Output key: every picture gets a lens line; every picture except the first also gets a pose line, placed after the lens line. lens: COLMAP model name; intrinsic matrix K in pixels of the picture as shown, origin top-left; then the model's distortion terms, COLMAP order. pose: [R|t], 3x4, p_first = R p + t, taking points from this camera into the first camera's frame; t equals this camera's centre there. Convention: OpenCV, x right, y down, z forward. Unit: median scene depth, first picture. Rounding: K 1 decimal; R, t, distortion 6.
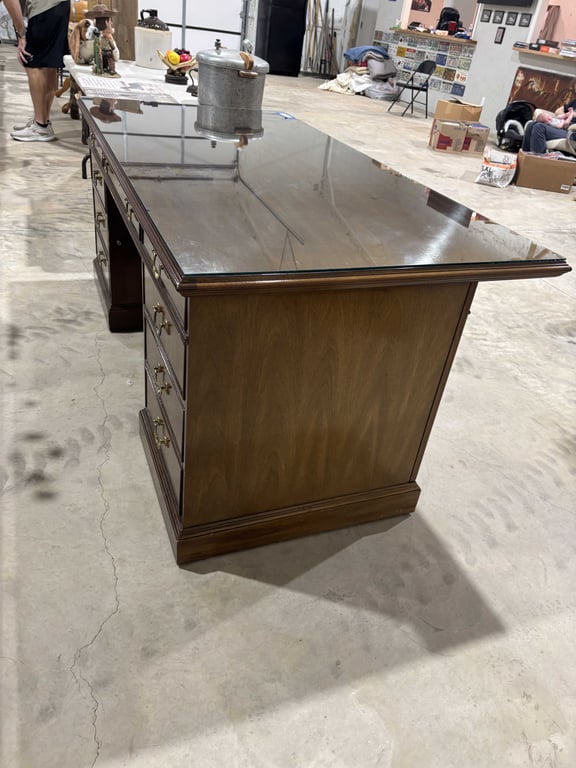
lens RADIAL K [[582.9, 0, 287.4], [0, 582.9, 389.6], [0, 0, 1]] dist [0.012941, 0.008566]
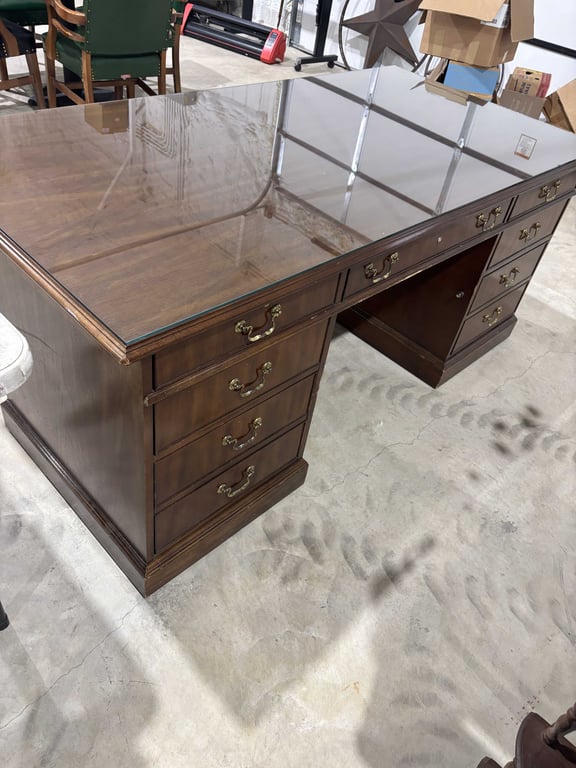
lens RADIAL K [[578.2, 0, 288.5], [0, 578.2, 387.6], [0, 0, 1]] dist [0.053724, -0.060938]
pose [[-0.368675, -0.743358, 0.558119, -0.627685], [0.336239, 0.453113, 0.825610, -0.771993], [-0.866615, 0.492043, 0.082895, 0.933101]]
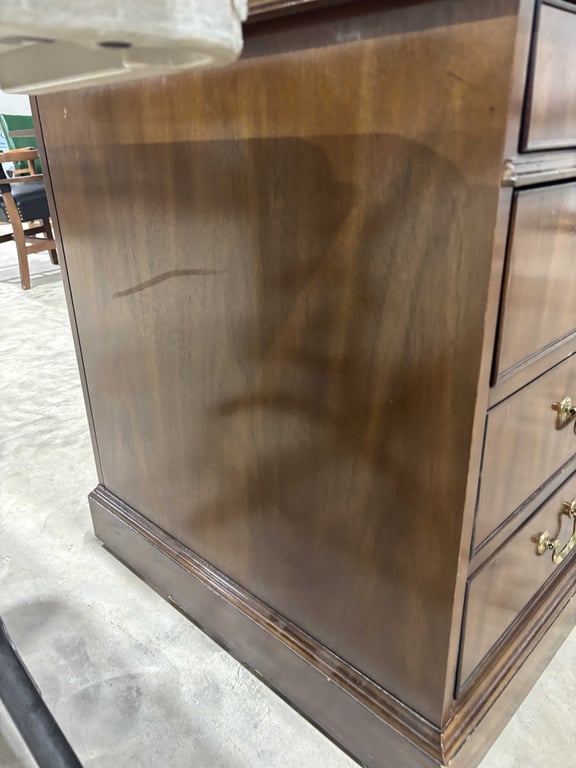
lens RADIAL K [[581.4, 0, 280.5], [0, 581.4, 383.4], [0, 0, 1]] dist [0.043923, -0.057915]
pose [[-0.399732, -0.445513, 0.801082, -0.493505], [0.484891, 0.638875, 0.597259, -0.544489], [-0.777878, 0.627182, -0.039354, 1.156149]]
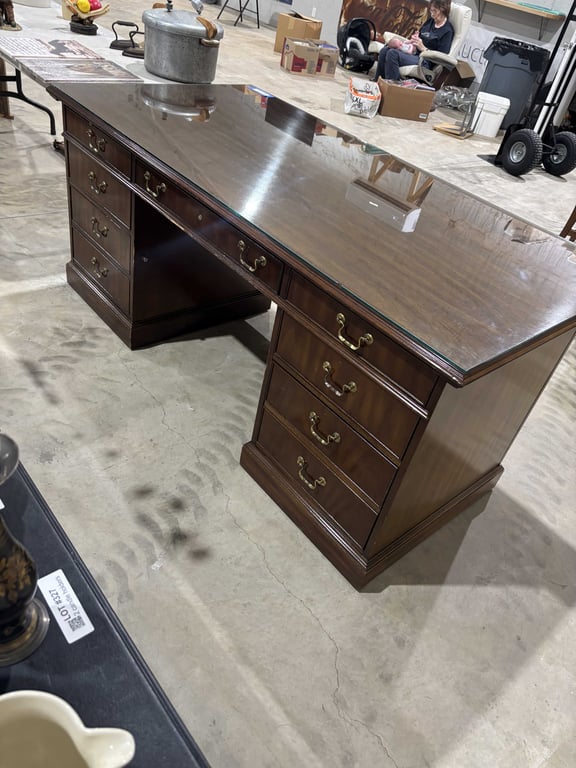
lens RADIAL K [[578.2, 0, 288.5], [0, 578.2, 387.6], [0, 0, 1]] dist [0.053724, -0.060938]
pose [[0.944513, -0.163986, 0.284612, -0.353347], [0.119651, 0.978699, 0.166828, -0.171789], [-0.305907, -0.123517, 0.944015, 0.031849]]
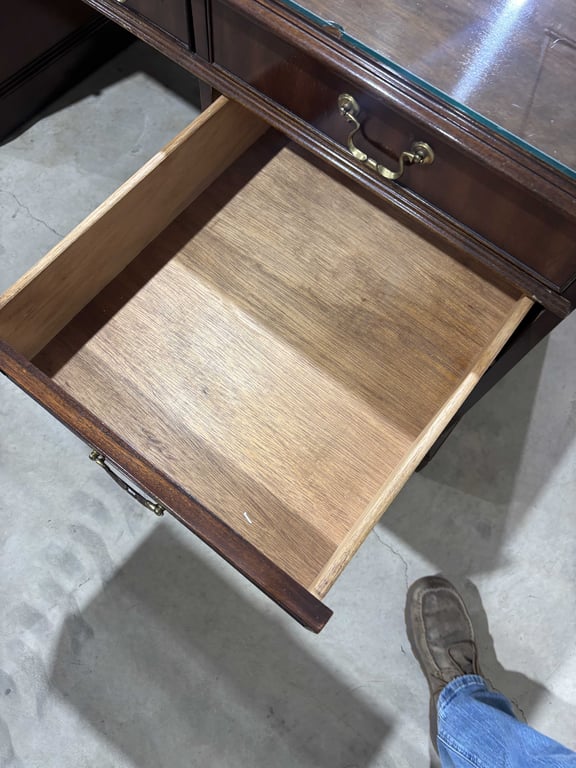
lens RADIAL K [[582.9, 0, 287.4], [0, 582.9, 389.6], [0, 0, 1]] dist [0.012941, 0.008566]
pose [[0.868267, -0.483254, 0.112153, -0.237884], [0.311367, 0.706842, 0.635157, -0.216595], [-0.386217, -0.516565, 0.764197, 0.324855]]
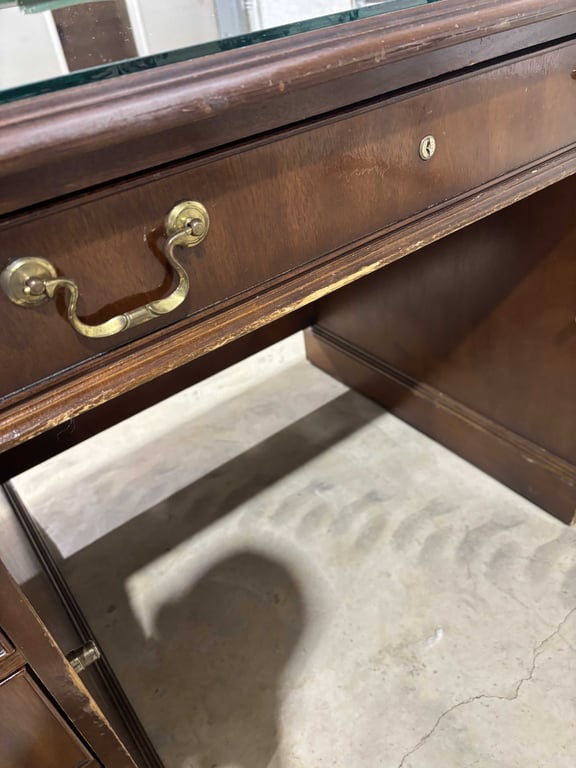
lens RADIAL K [[594.4, 0, 288.0], [0, 594.4, 384.0], [0, 0, 1]] dist [-0.015279, -0.004951]
pose [[-0.282979, -0.642657, 0.711979, -0.382488], [0.589004, 0.469419, 0.657815, -0.382178], [-0.756966, 0.605506, 0.245692, 0.796761]]
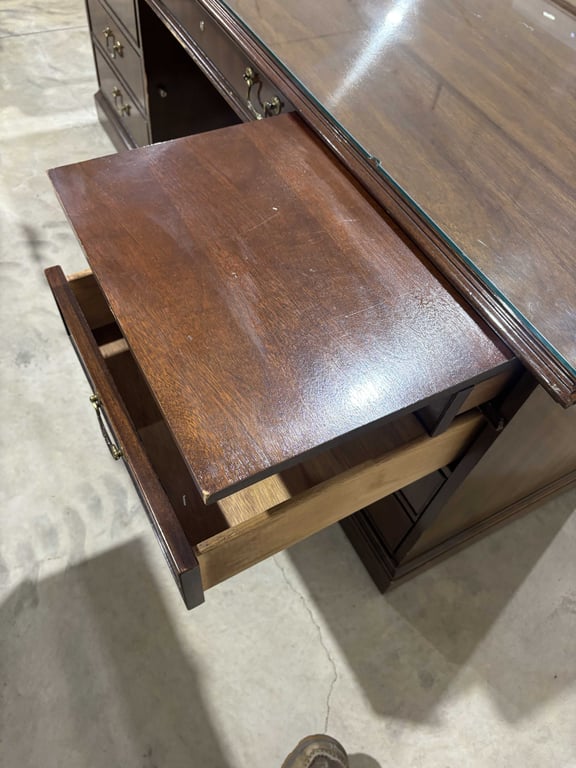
lens RADIAL K [[581.4, 0, 280.5], [0, 581.4, 383.4], [0, 0, 1]] dist [0.043923, -0.057915]
pose [[0.993456, -0.108287, 0.036327, -0.205223], [0.086052, 0.918746, 0.385359, -0.184413], [-0.075105, -0.379711, 0.922052, 0.236109]]
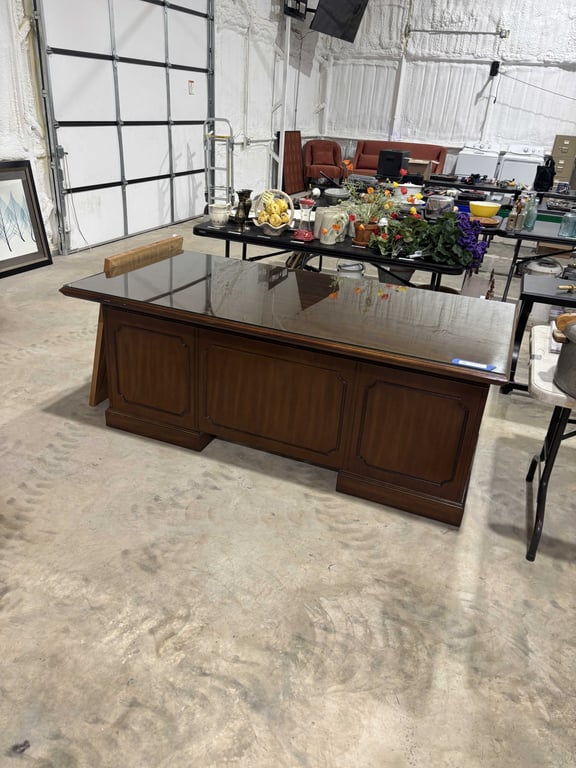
lens RADIAL K [[582.9, 0, 287.4], [0, 582.9, 389.6], [0, 0, 1]] dist [0.012941, 0.008566]
pose [[-0.670883, 0.167598, -0.722375, 0.814828], [-0.521973, 0.585211, 0.620541, -0.908131], [0.526744, 0.793372, -0.305127, 1.286217]]
